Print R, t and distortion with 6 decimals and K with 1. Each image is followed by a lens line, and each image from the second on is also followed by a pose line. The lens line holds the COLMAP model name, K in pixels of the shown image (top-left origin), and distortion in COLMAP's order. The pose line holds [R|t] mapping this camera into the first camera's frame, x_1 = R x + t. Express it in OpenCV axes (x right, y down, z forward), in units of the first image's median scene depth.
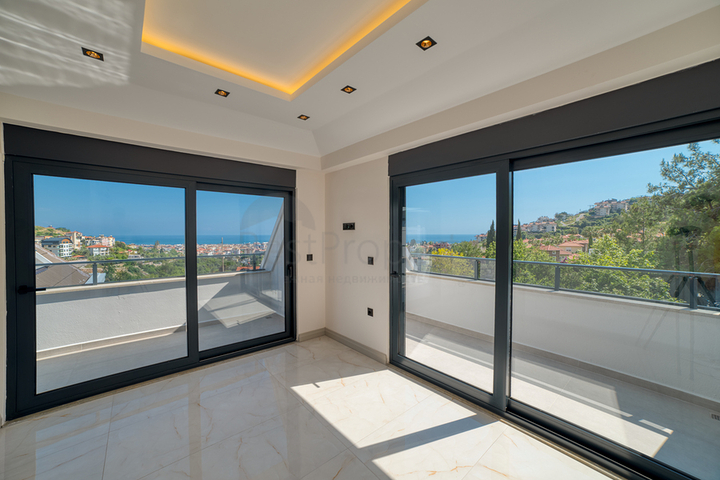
lens RADIAL K [[289.7, 0, 359.0], [0, 289.7, 234.9], [0, 0, 1]] dist [-0.004304, 0.000864]
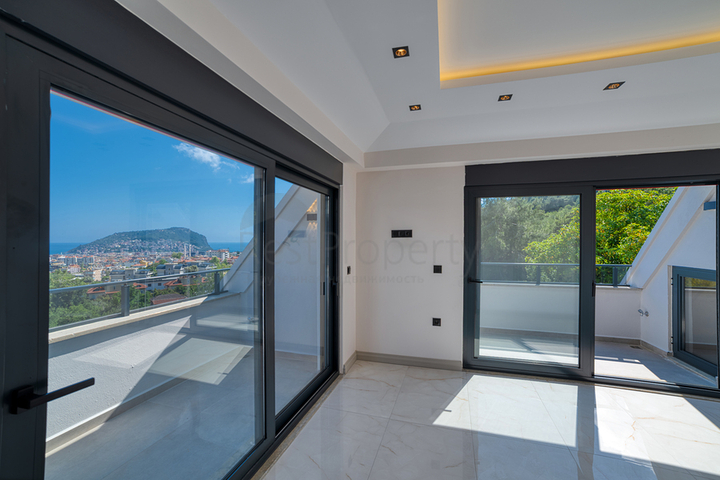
lens RADIAL K [[289.7, 0, 362.9], [0, 289.7, 241.8], [0, 0, 1]] dist [-0.004304, 0.000864]
pose [[0.816364, -0.001802, 0.577535, -0.767717], [0.001996, 0.999998, 0.000298, -0.004413], [-0.577534, 0.000910, 0.816366, 0.368605]]
